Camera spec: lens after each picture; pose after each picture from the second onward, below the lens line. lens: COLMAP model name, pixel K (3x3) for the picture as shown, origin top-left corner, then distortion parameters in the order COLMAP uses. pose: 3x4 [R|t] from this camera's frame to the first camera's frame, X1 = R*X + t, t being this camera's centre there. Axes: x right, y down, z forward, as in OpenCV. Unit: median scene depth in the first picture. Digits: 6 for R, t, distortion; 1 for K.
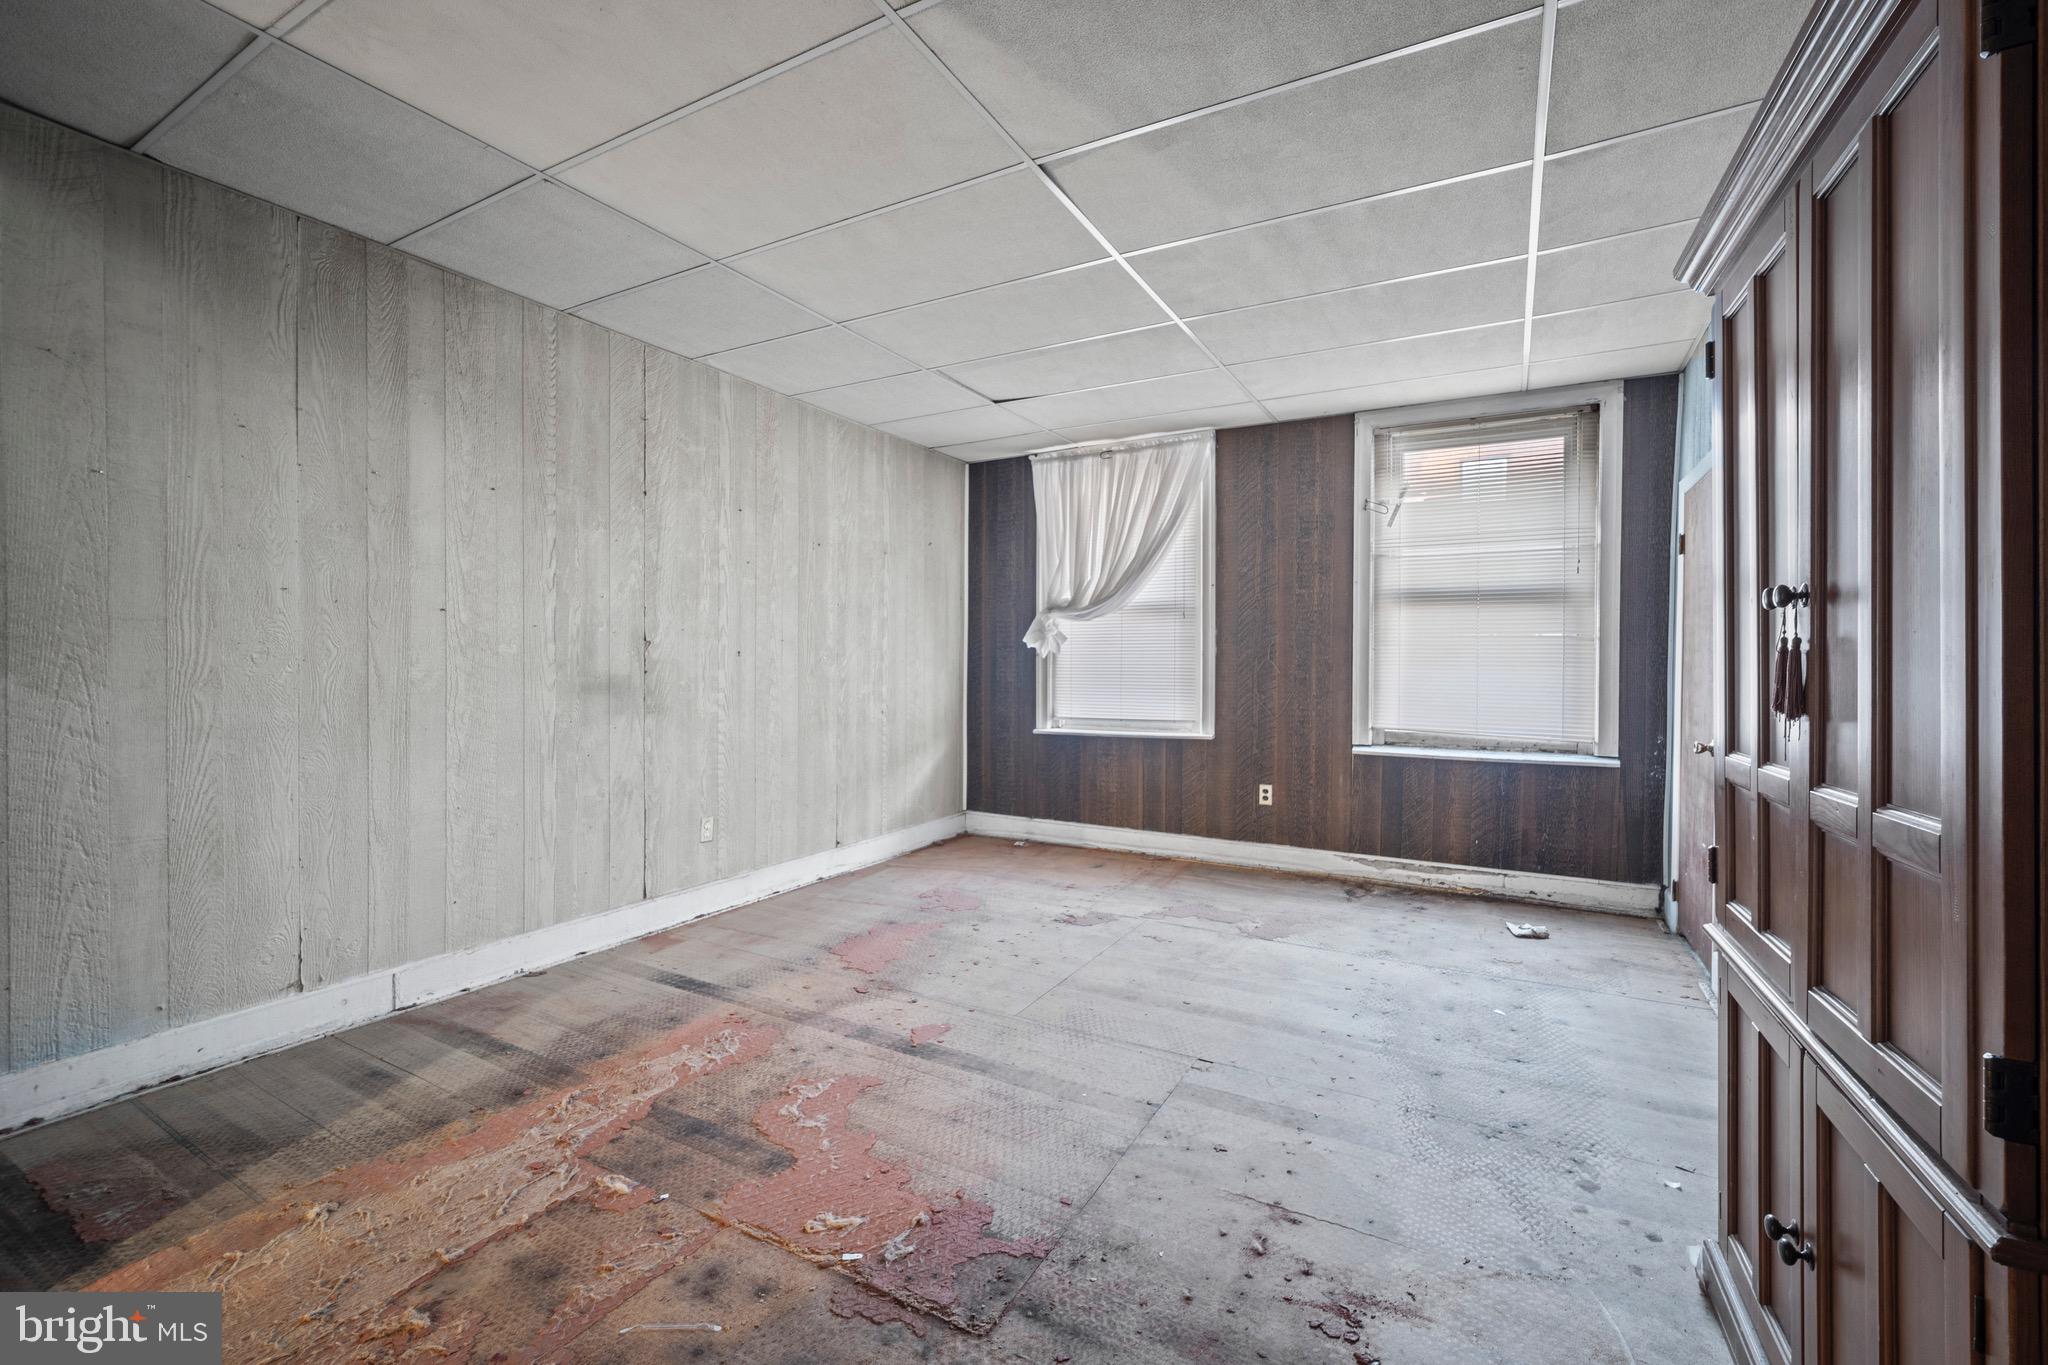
lens RADIAL K [[851.0, 0, 1019.7], [0, 851.0, 668.7], [0, 0, 1]] dist [-0.011858, -0.000403]
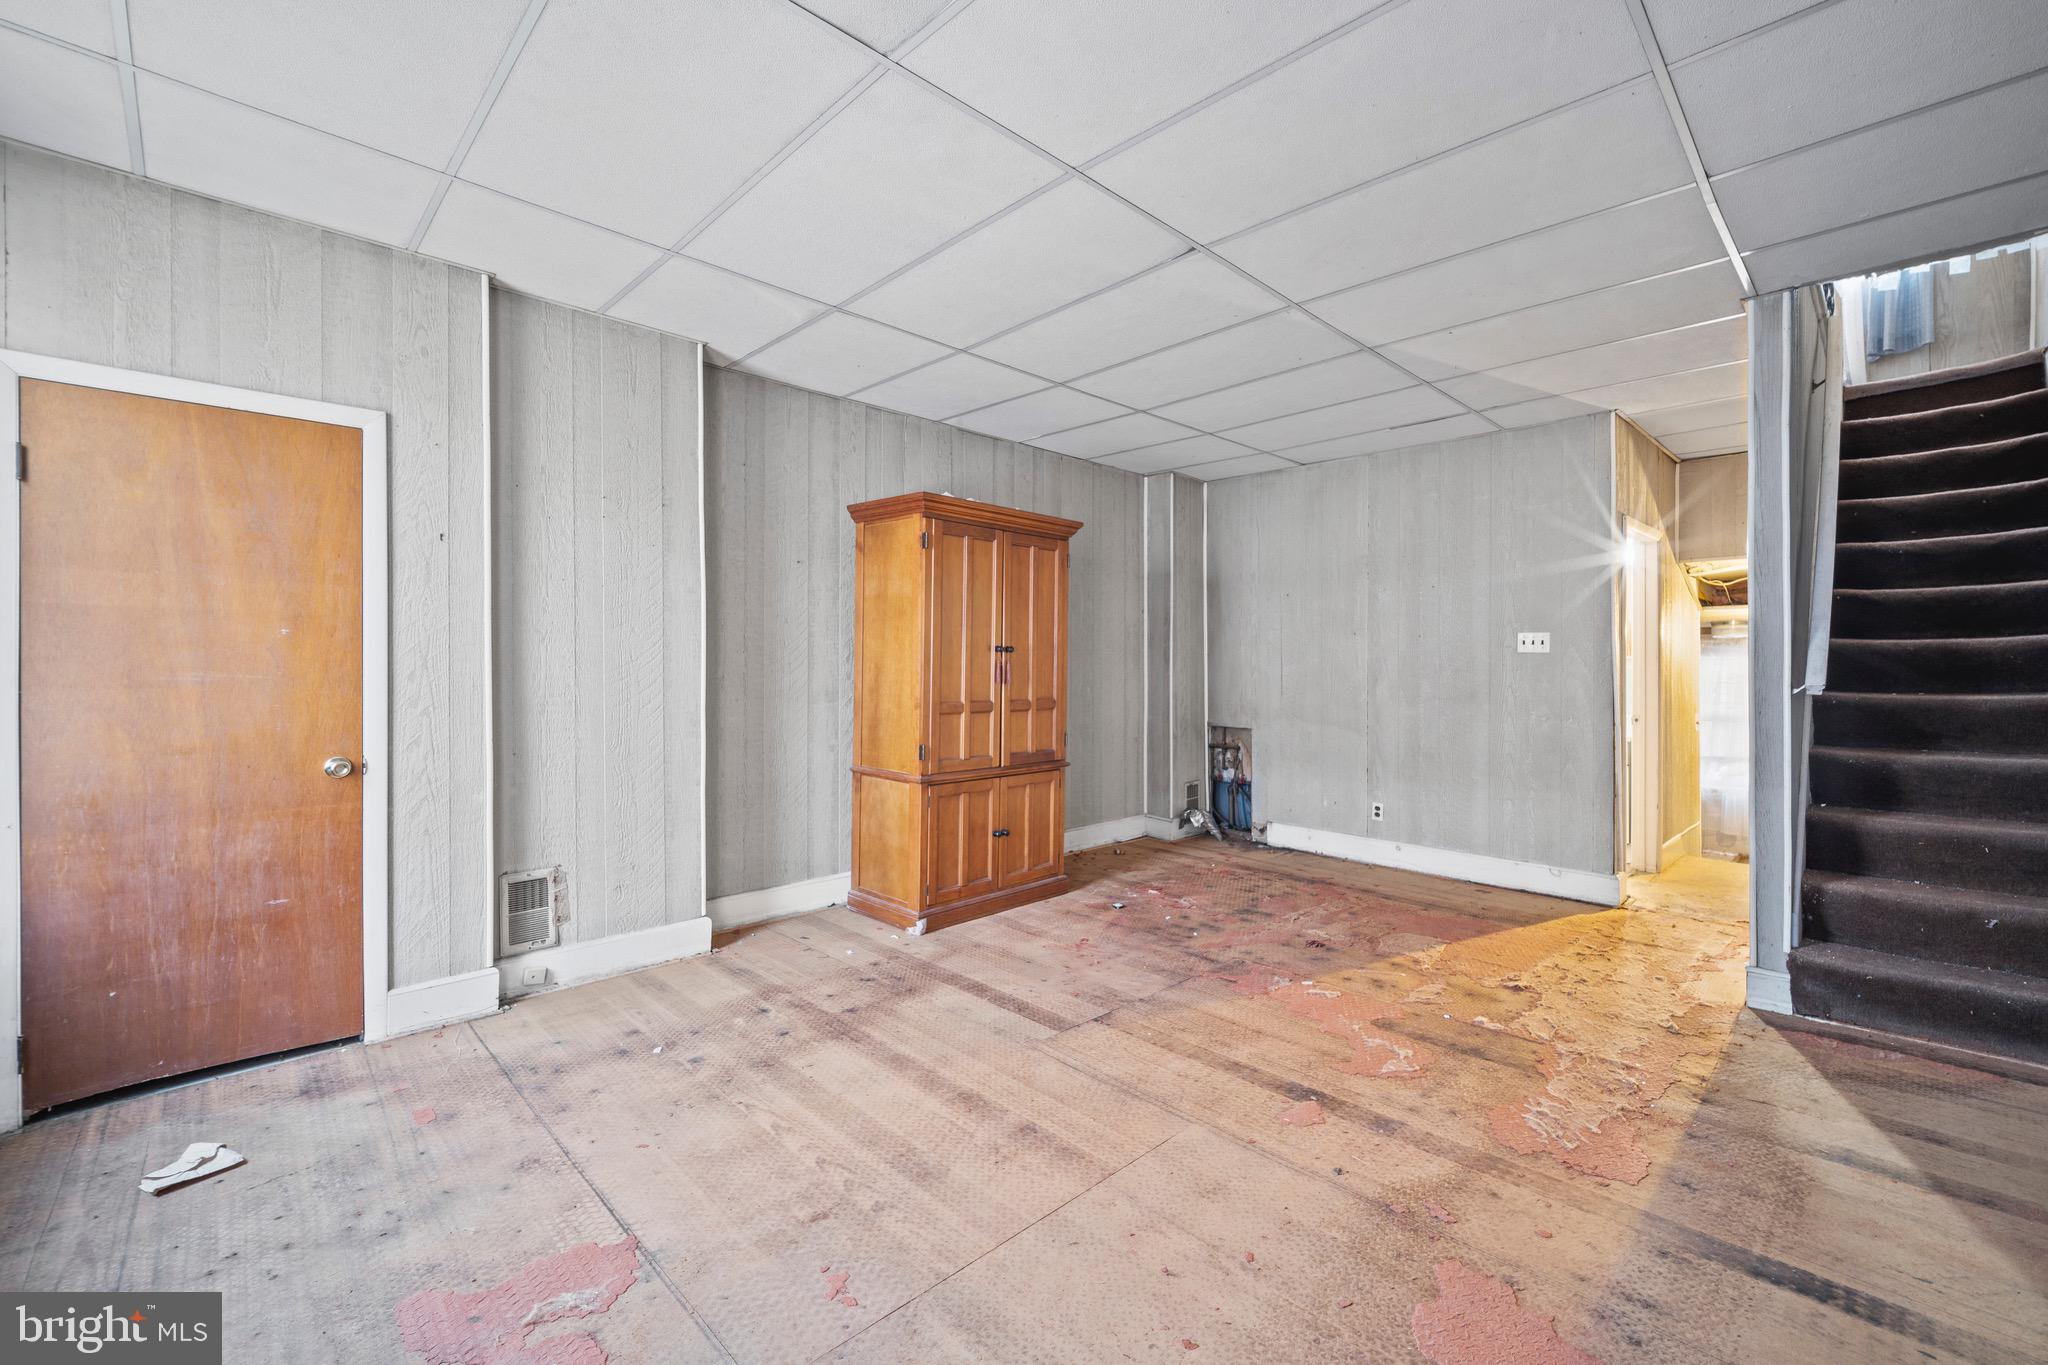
lens RADIAL K [[851.0, 0, 1021.3], [0, 851.0, 670.9], [0, 0, 1]] dist [-0.011858, -0.000403]
pose [[-0.956805, -0.007909, 0.290622, -0.086188], [-0.003873, 0.999888, 0.014461, -0.024513], [-0.290704, 0.012711, -0.956729, 1.993556]]
